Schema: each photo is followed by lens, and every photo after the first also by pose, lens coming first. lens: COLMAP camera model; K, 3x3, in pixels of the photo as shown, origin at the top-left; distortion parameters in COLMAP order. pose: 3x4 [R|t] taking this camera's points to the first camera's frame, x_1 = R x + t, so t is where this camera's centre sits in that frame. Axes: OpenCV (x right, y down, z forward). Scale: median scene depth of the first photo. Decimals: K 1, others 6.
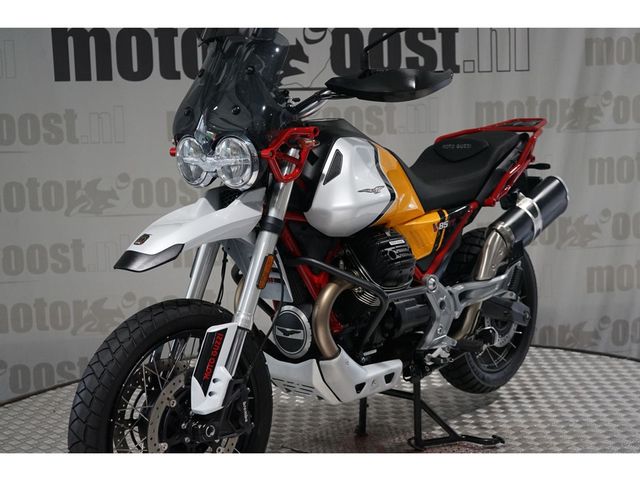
lens RADIAL K [[980.4, 0, 322.0], [0, 980.4, 237.4], [0, 0, 1]] dist [0.010389, 0.000000]
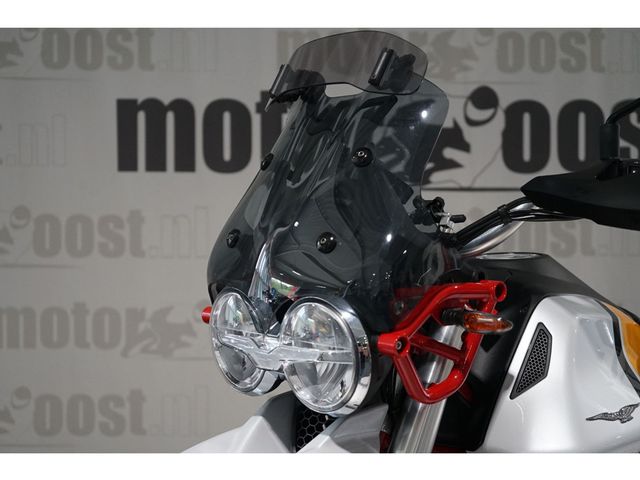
lens RADIAL K [[980.4, 0, 320.9], [0, 980.4, 237.8], [0, 0, 1]] dist [0.010389, 0.000000]
pose [[0.988077, 0.030616, -0.150887, -0.018559], [-0.044512, 0.994984, -0.089591, -0.078302], [0.147387, 0.095239, 0.984483, 0.472617]]
